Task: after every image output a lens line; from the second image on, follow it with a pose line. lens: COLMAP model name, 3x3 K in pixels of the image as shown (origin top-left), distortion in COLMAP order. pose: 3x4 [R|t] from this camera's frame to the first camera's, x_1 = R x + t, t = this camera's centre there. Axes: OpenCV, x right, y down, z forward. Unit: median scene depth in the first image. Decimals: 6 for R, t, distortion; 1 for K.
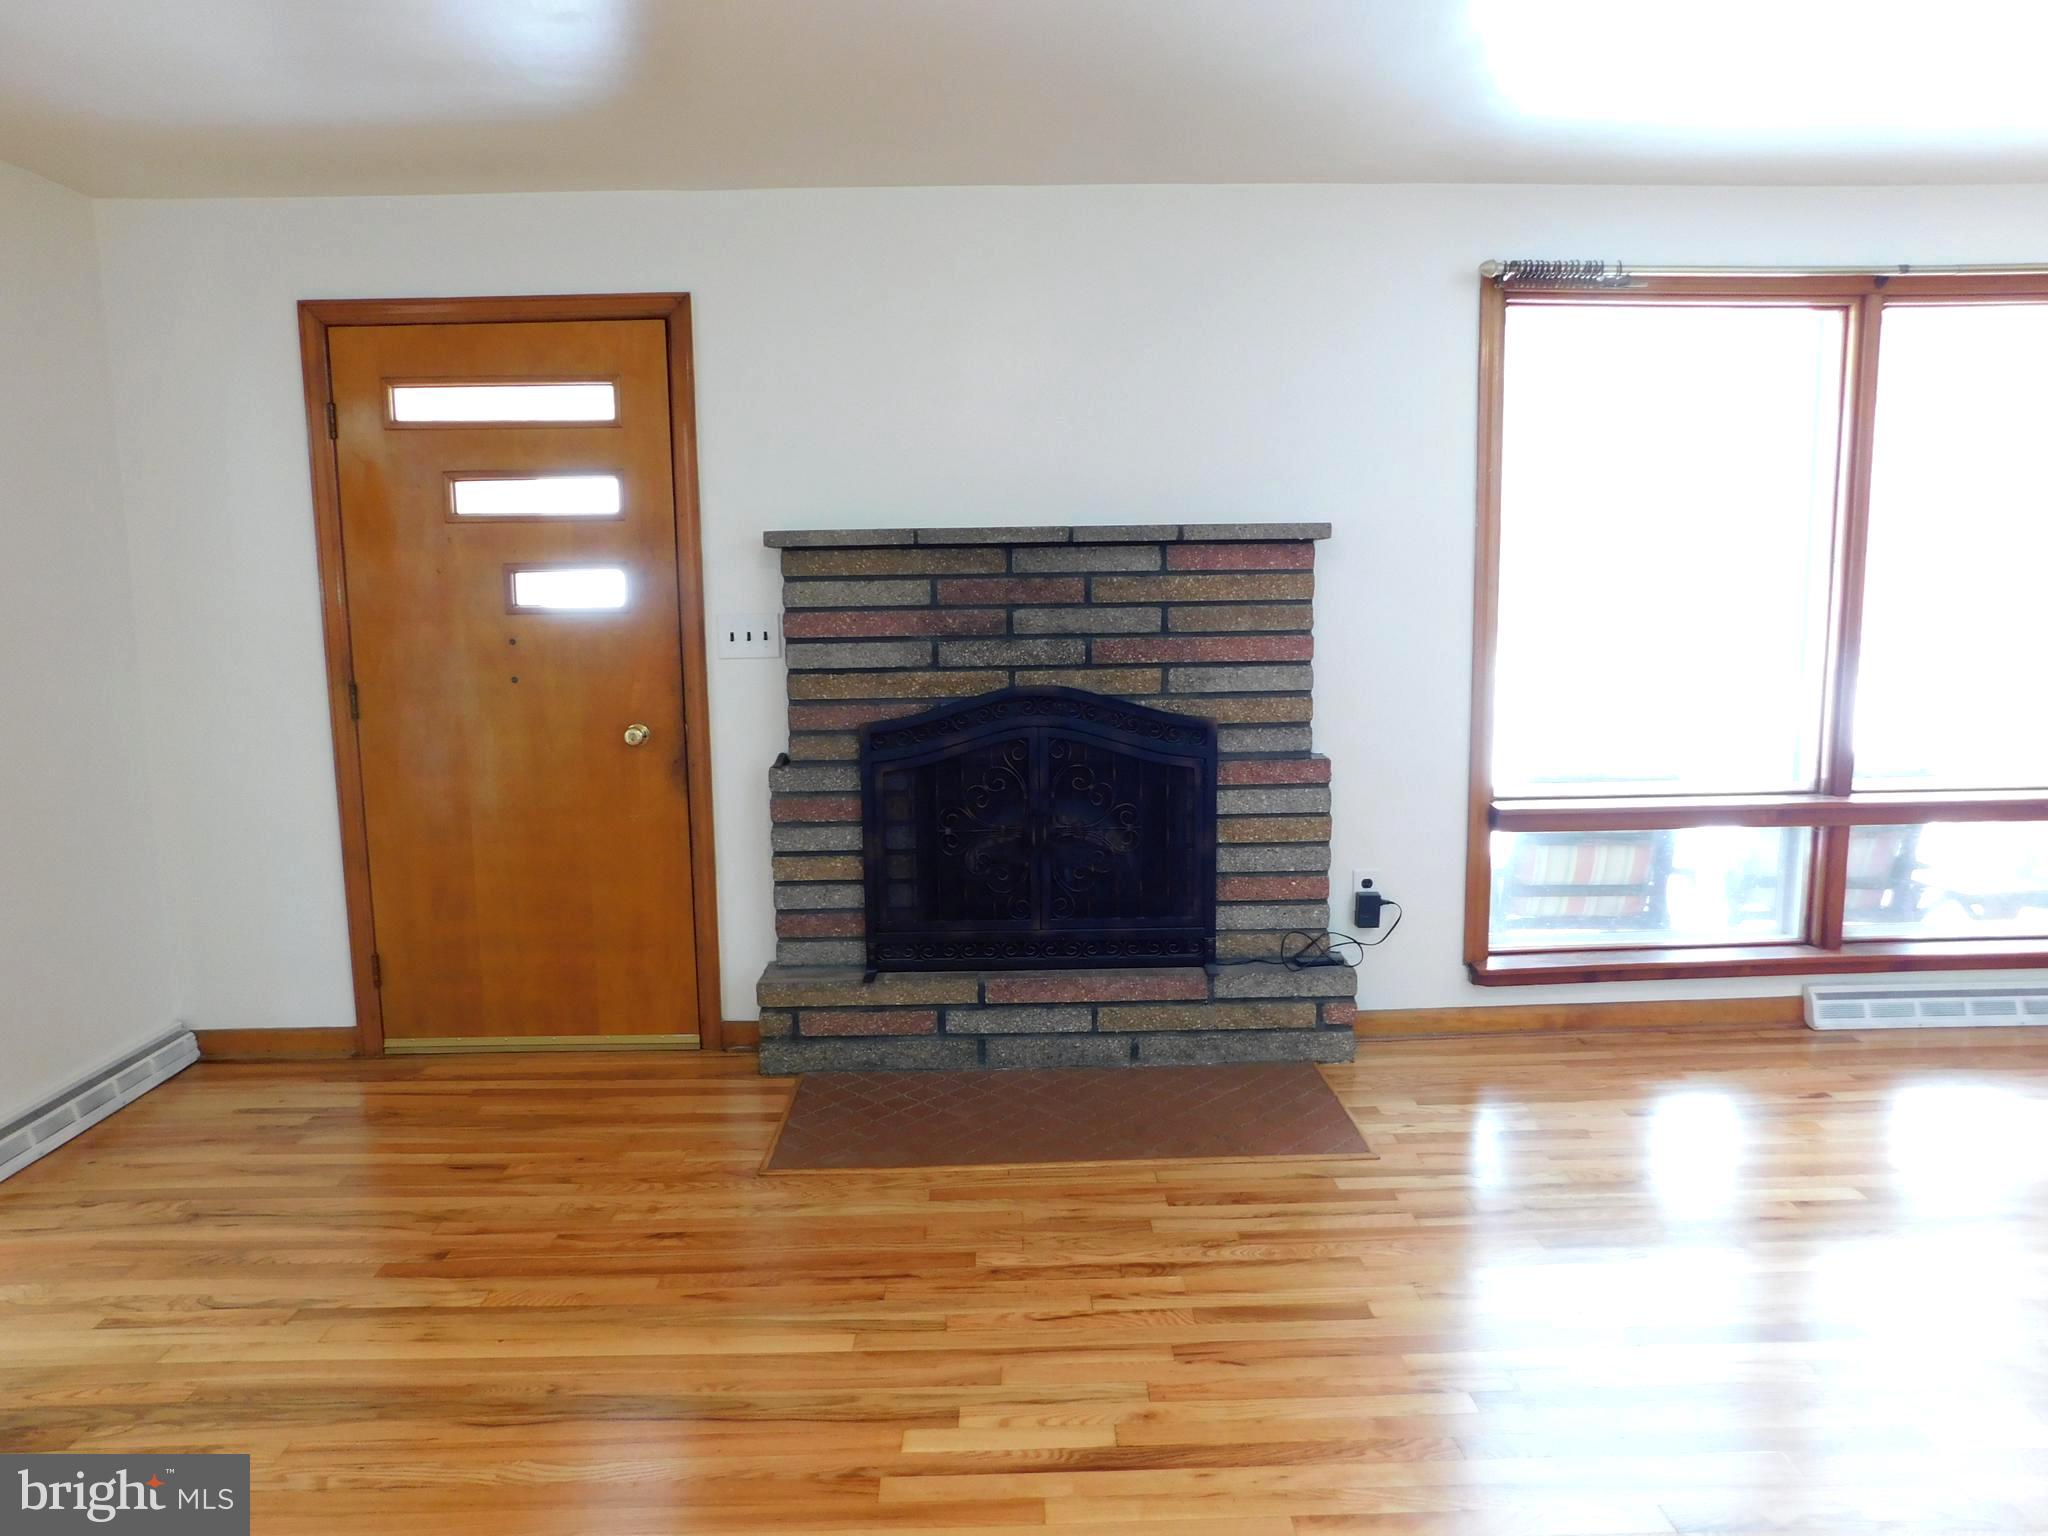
lens RADIAL K [[1353.3, 0, 1027.6], [0, 1353.3, 765.3], [0, 0, 1]] dist [-0.065926, 0.055374]
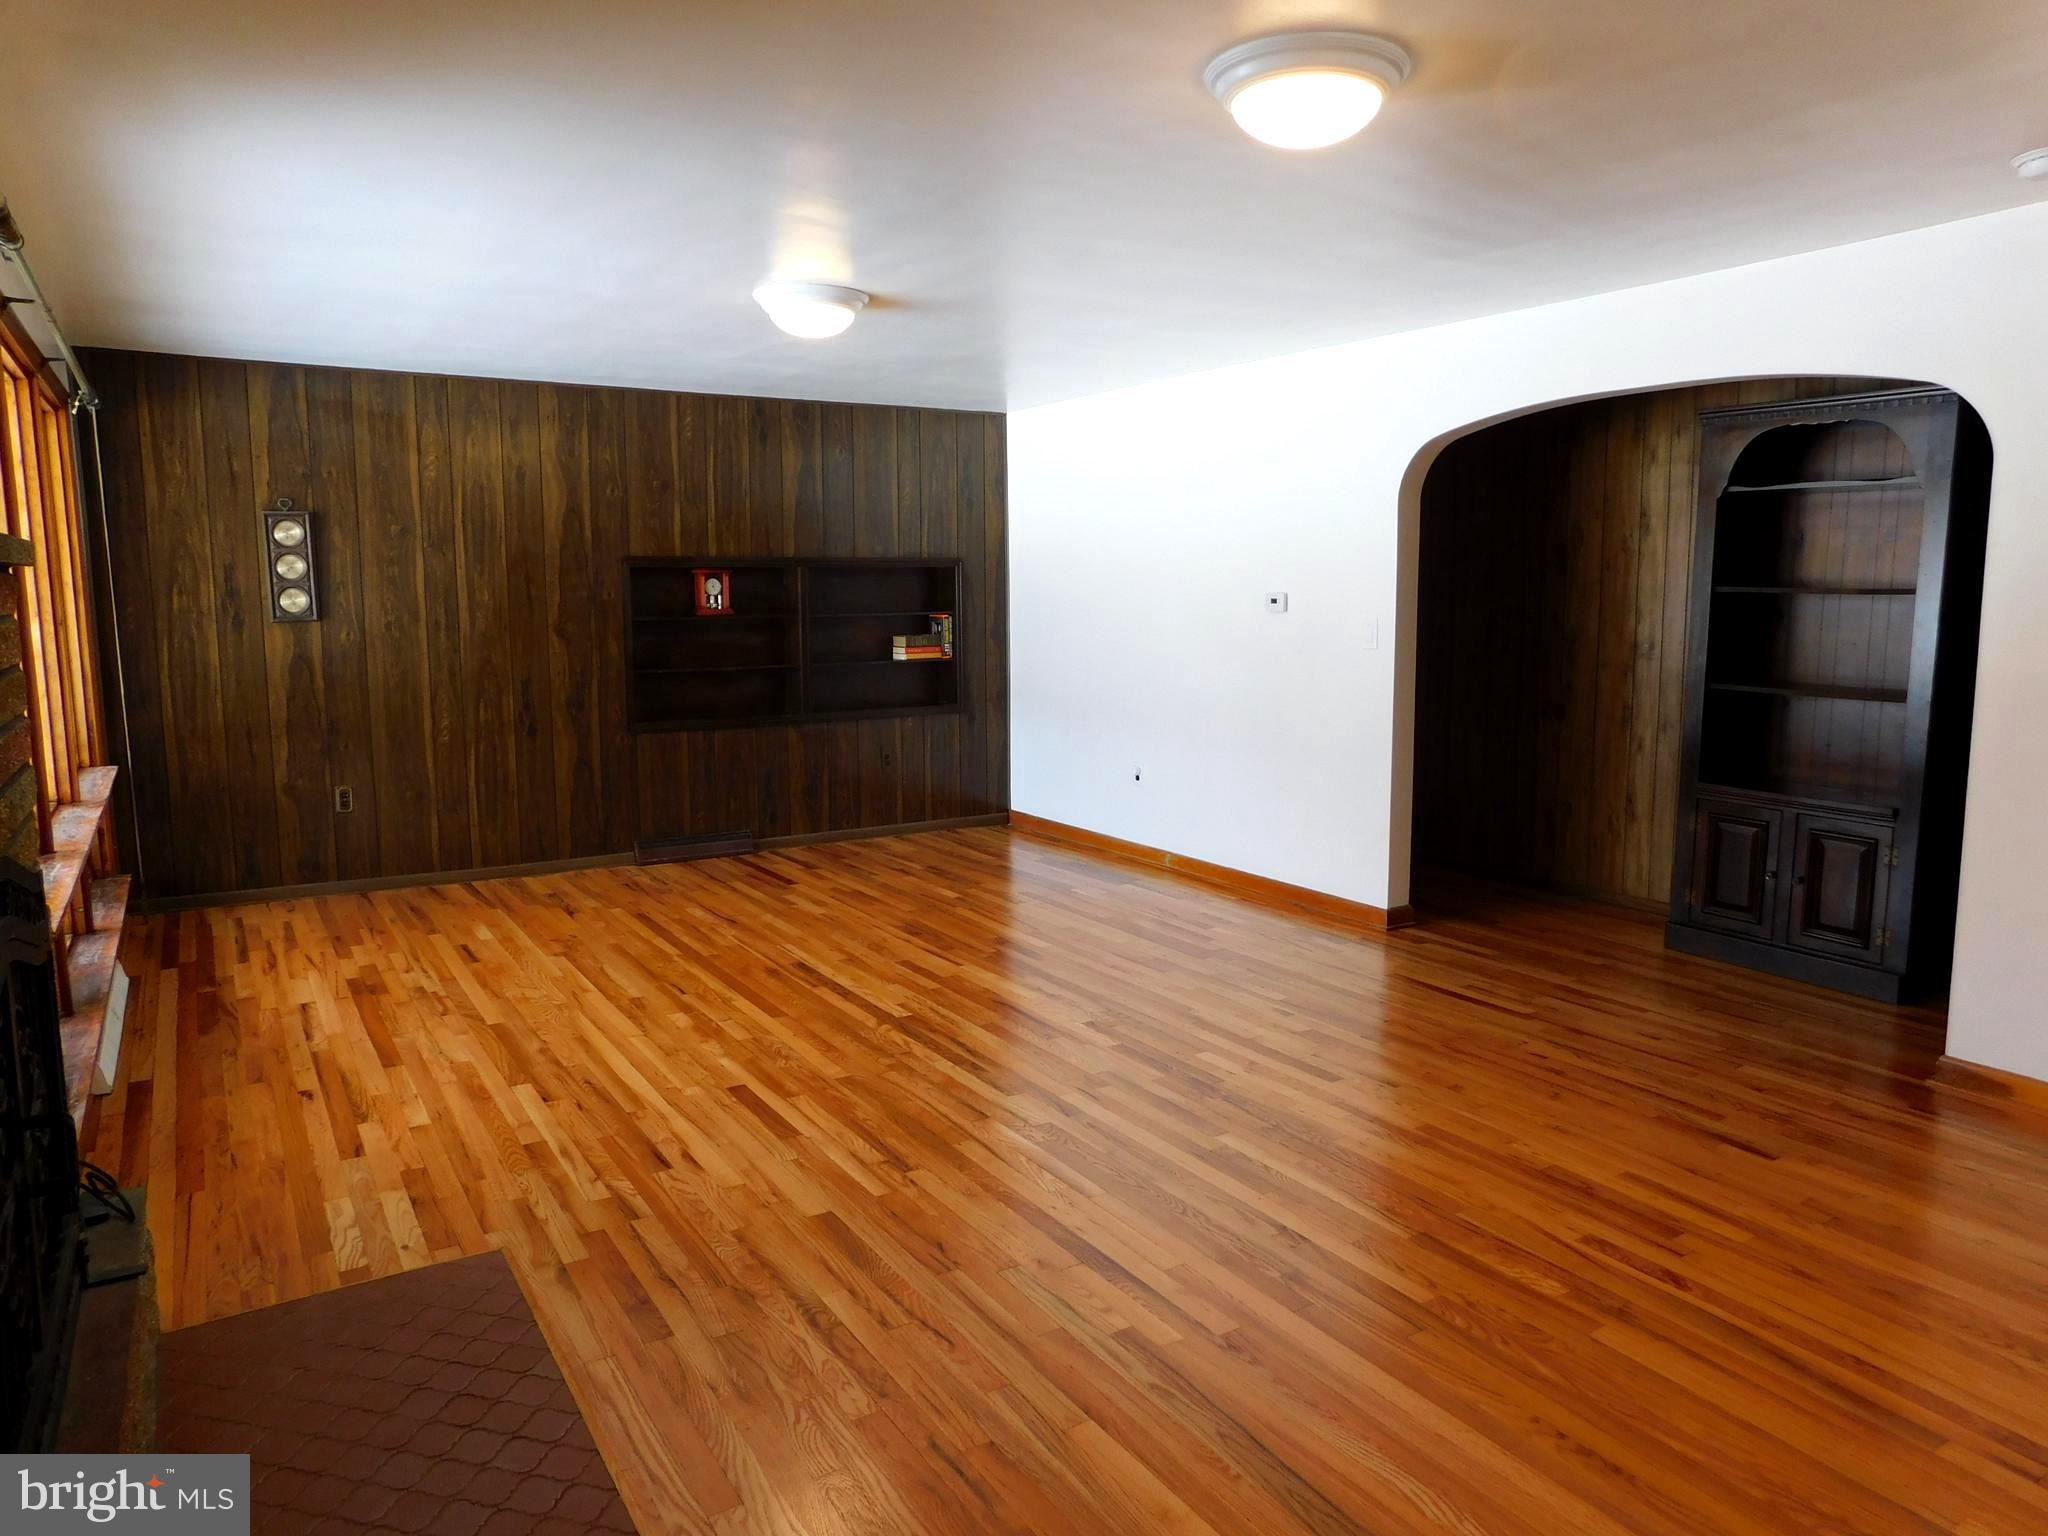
lens RADIAL K [[1353.3, 0, 1027.6], [0, 1353.3, 765.3], [0, 0, 1]] dist [-0.065926, 0.055374]
pose [[-0.516438, -0.093966, 0.851153, -0.559502], [0.128547, 0.974191, 0.185545, -0.127589], [-0.846621, 0.205235, -0.491030, 0.901873]]
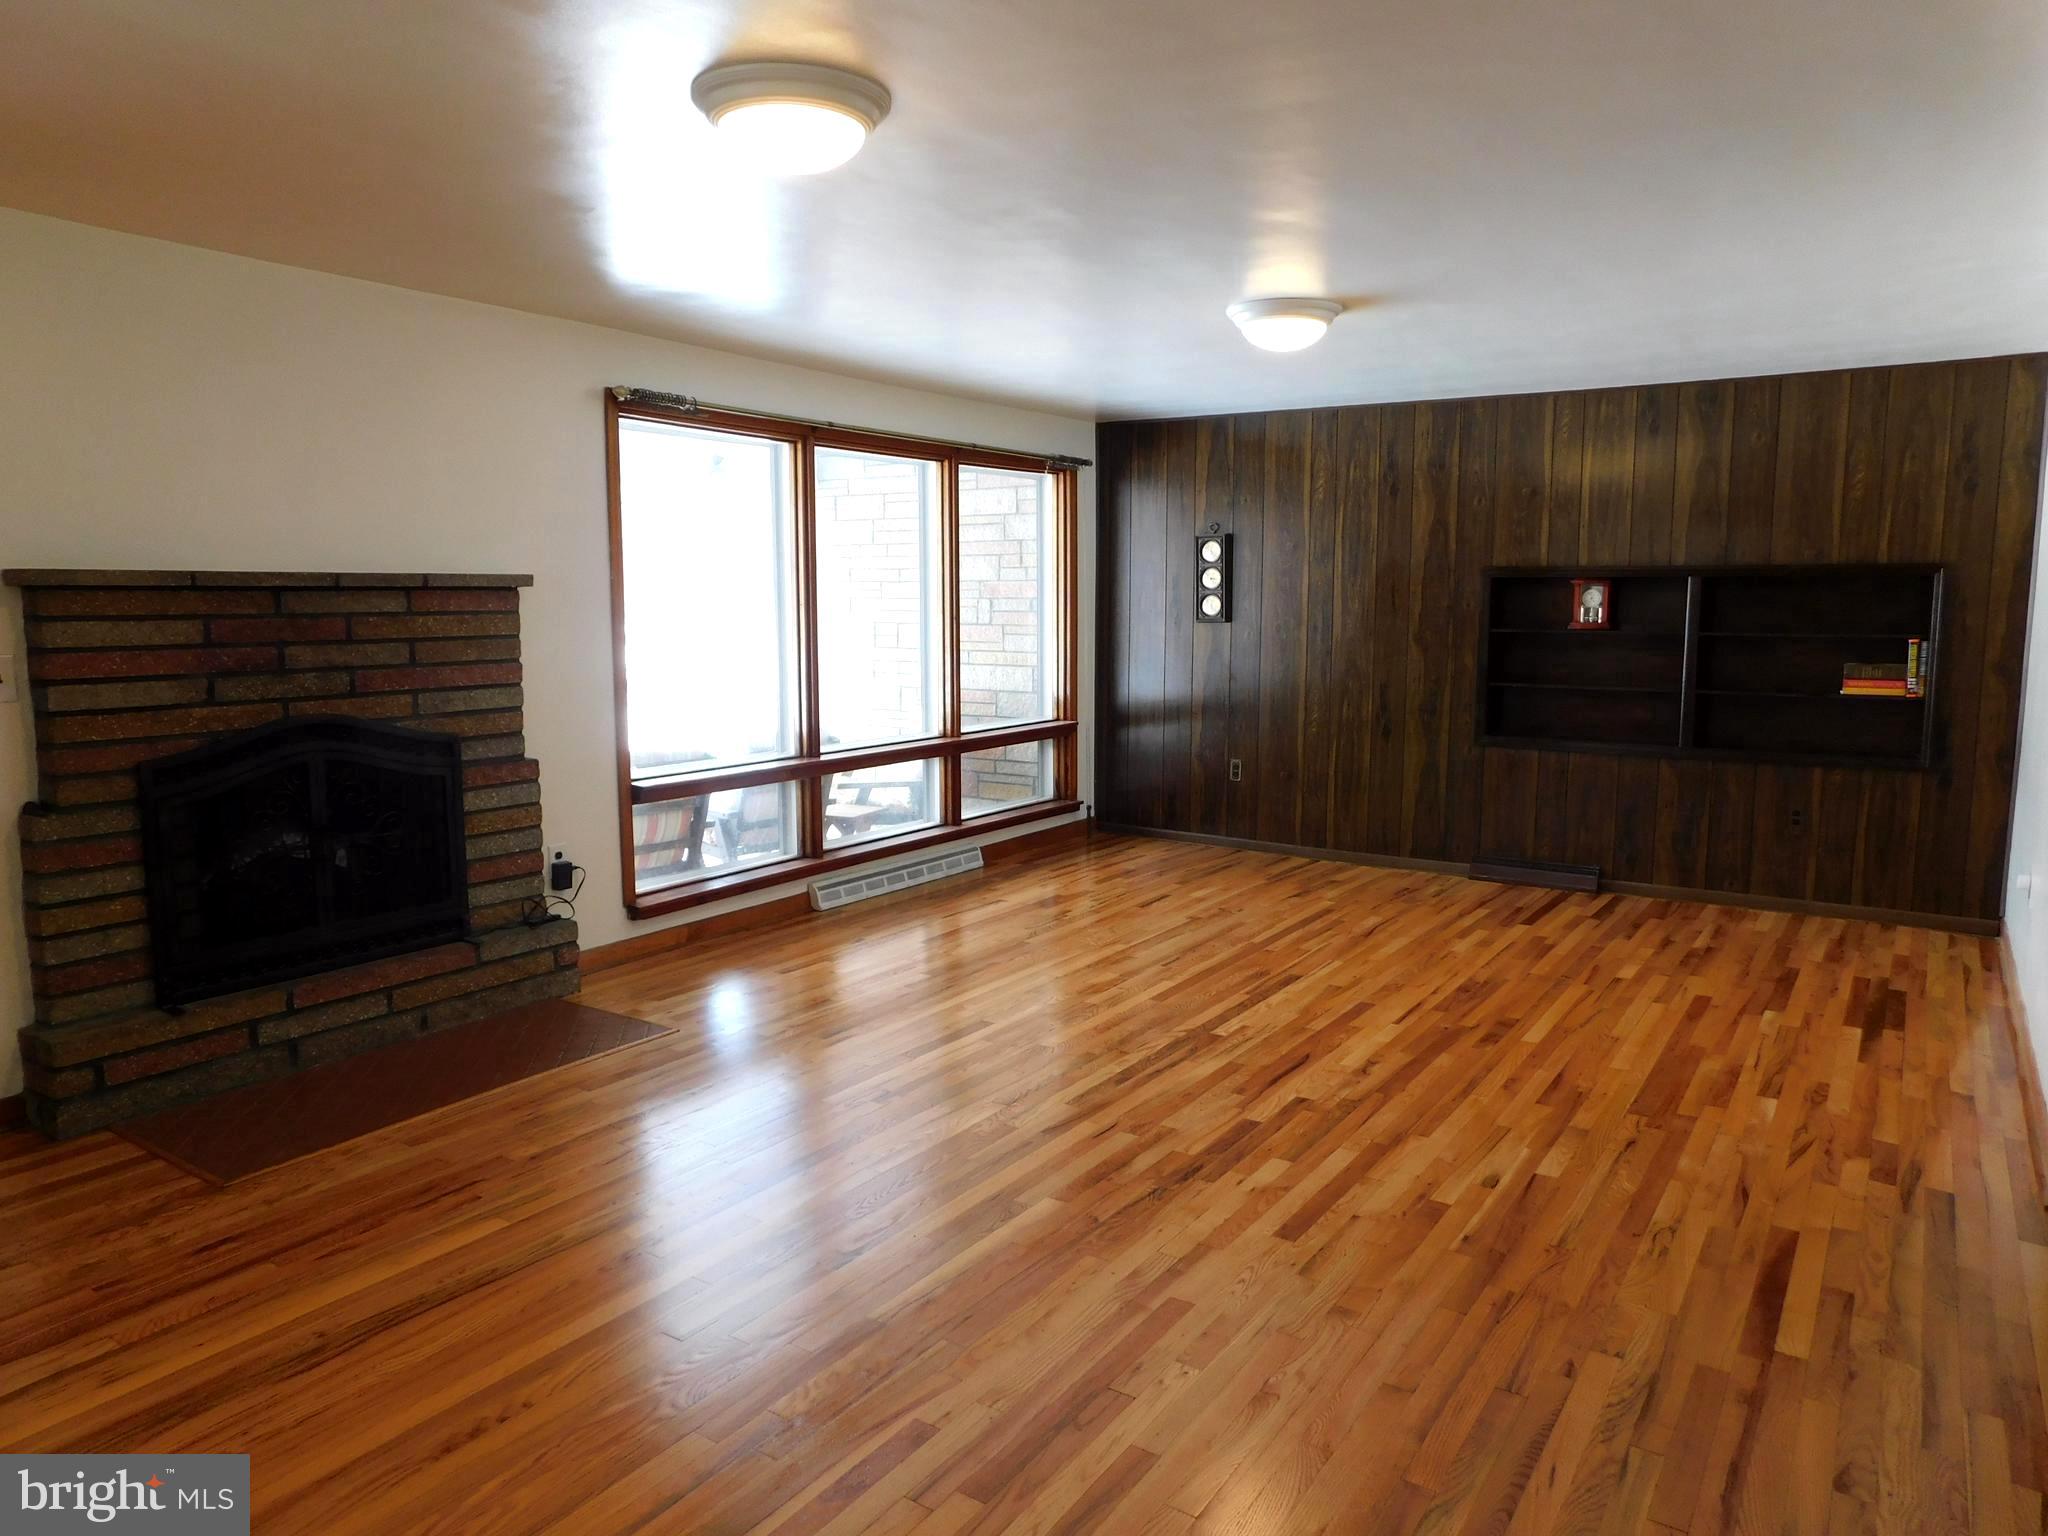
lens RADIAL K [[1353.3, 0, 1027.6], [0, 1353.3, 765.3], [0, 0, 1]] dist [-0.065926, 0.055374]
pose [[0.575575, -0.086140, 0.813199, -0.543045], [0.101369, 0.994282, 0.033574, 0.005231], [-0.811442, 0.063109, 0.581016, -0.110215]]
